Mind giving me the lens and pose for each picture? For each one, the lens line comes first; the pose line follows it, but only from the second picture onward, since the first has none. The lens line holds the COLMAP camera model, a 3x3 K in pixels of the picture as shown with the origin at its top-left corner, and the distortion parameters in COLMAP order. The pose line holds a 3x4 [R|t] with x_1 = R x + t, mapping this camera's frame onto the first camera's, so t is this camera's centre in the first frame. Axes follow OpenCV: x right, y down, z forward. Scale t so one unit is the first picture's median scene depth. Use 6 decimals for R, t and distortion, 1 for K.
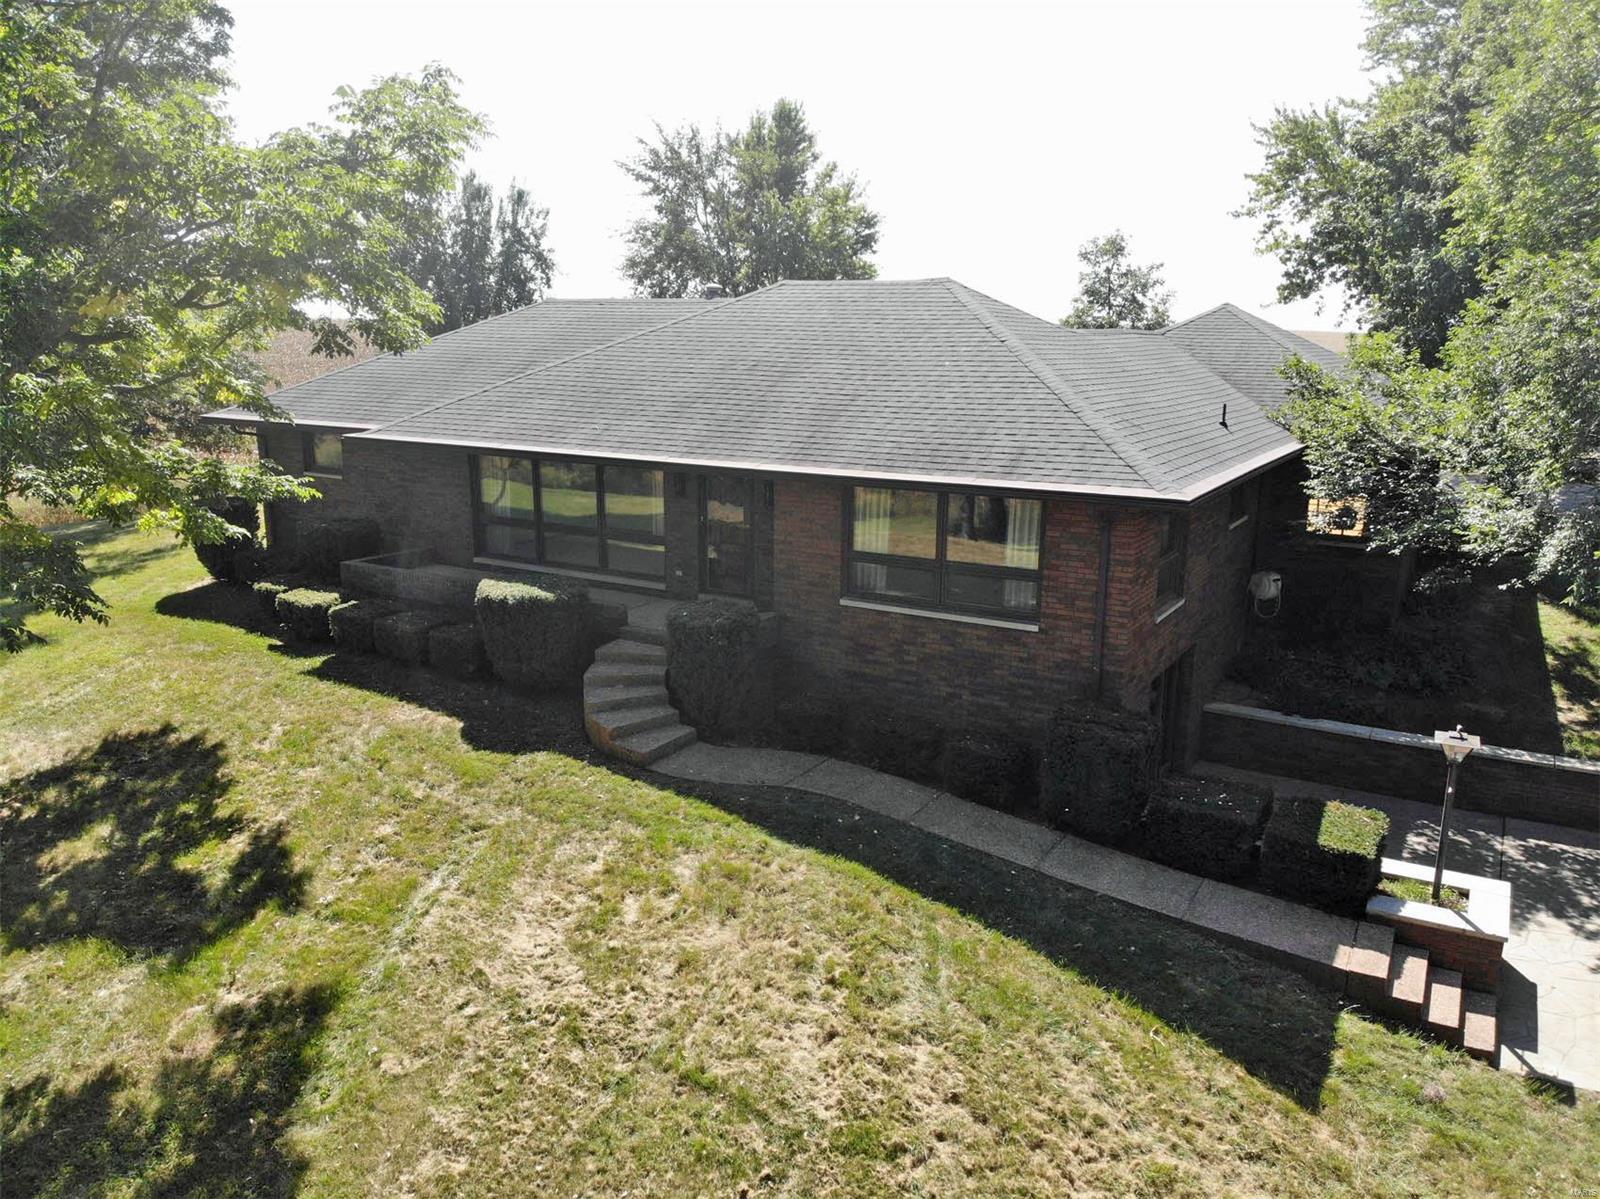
lens RADIAL K [[1155.7, 0, 803.7], [0, 1155.7, 604.1], [0, 0, 1]] dist [0.158921, -0.402560]
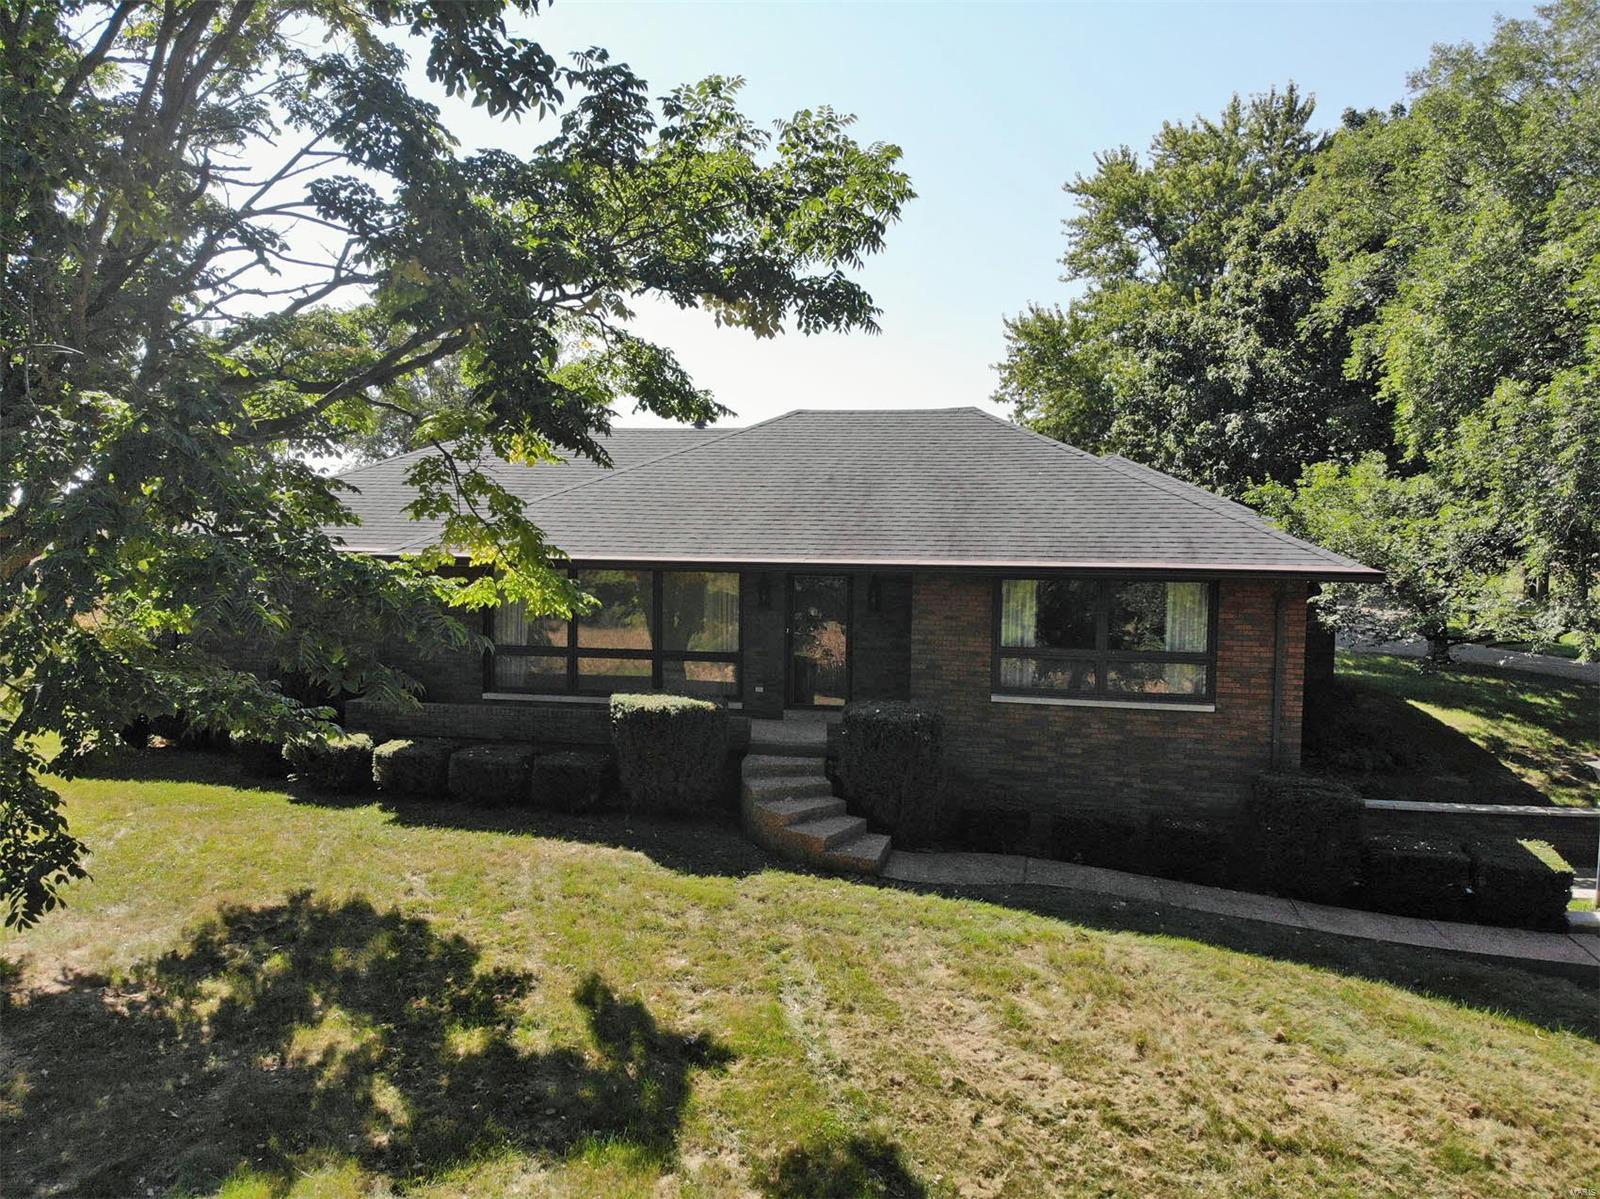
lens RADIAL K [[1155.7, 0, 803.7], [0, 1155.7, 604.1], [0, 0, 1]] dist [0.158921, -0.402560]
pose [[0.944091, -0.012230, 0.329458, -0.504290], [0.066919, 0.985618, -0.155176, 0.068972], [-0.322822, 0.168547, 0.931331, 0.126303]]
